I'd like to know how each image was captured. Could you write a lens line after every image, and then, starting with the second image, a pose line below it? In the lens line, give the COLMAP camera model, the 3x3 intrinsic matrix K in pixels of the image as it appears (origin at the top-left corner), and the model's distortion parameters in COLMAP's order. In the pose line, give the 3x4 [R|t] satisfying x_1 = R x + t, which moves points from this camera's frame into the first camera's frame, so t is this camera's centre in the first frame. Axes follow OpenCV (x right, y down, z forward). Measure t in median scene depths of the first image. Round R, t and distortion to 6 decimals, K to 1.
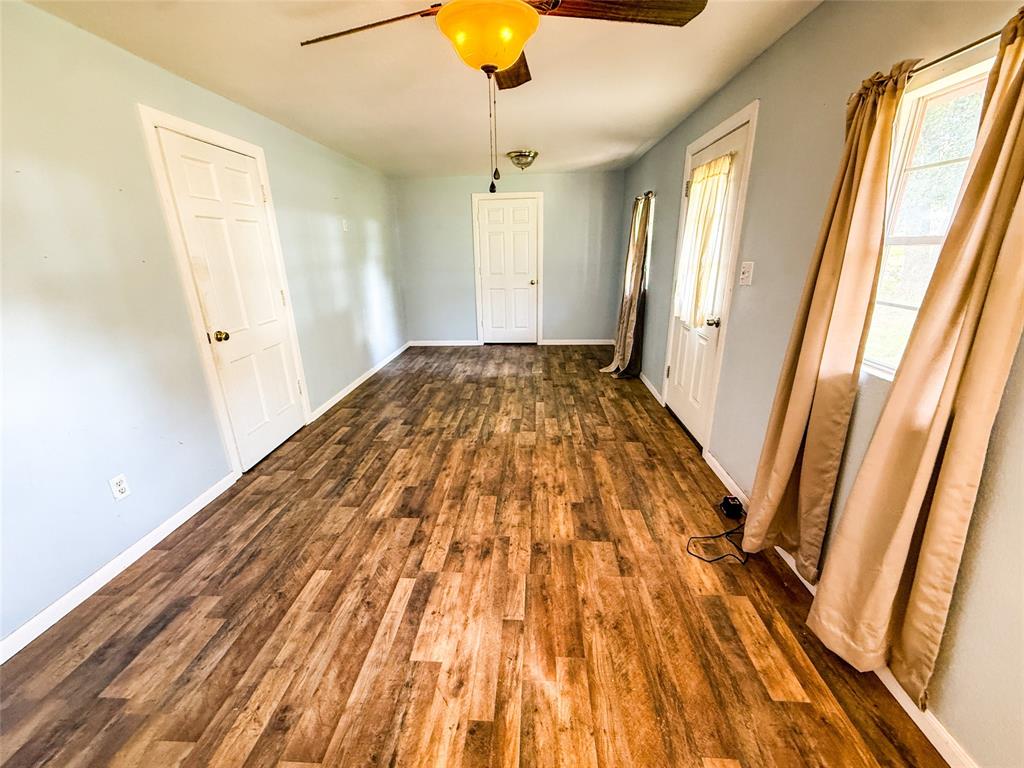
lens RADIAL K [[414.0, 0, 513.0], [0, 414.0, 387.2], [0, 0, 1]] dist [-0.000980, -0.000078]
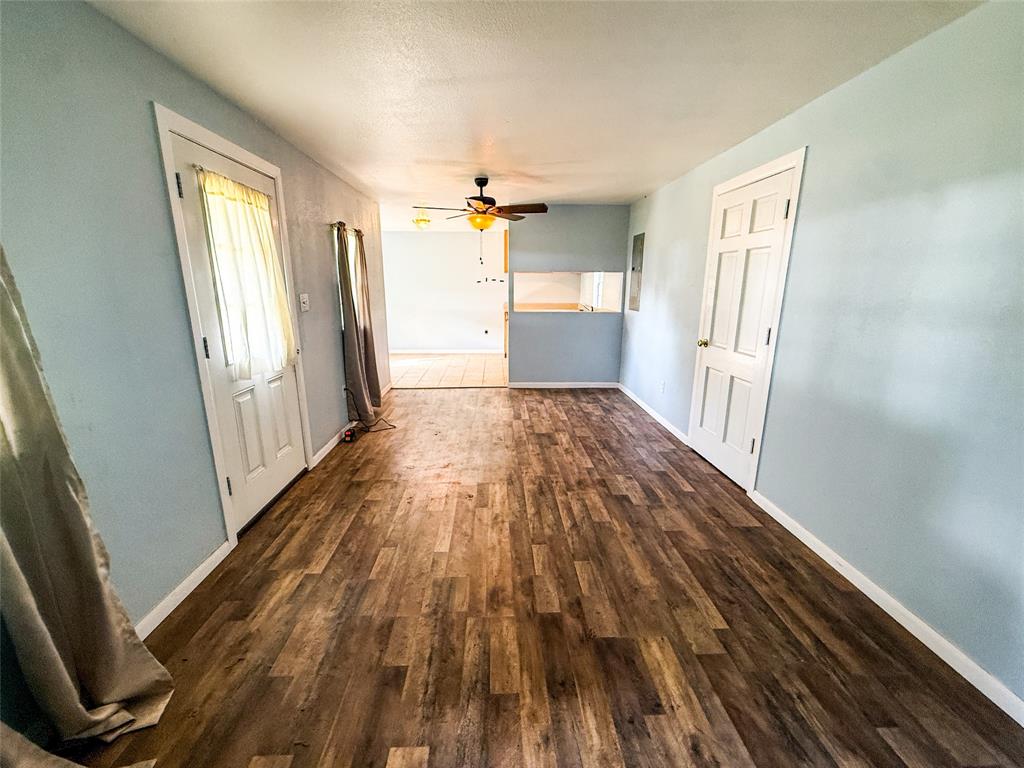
lens RADIAL K [[414.0, 0, 512.9], [0, 414.0, 380.5], [0, 0, 1]] dist [-0.000980, -0.000078]
pose [[-0.995058, 0.040388, -0.090706, 0.012965], [-0.013483, 0.850107, 0.526437, -0.553092], [0.098372, 0.525059, -0.845362, 1.657004]]
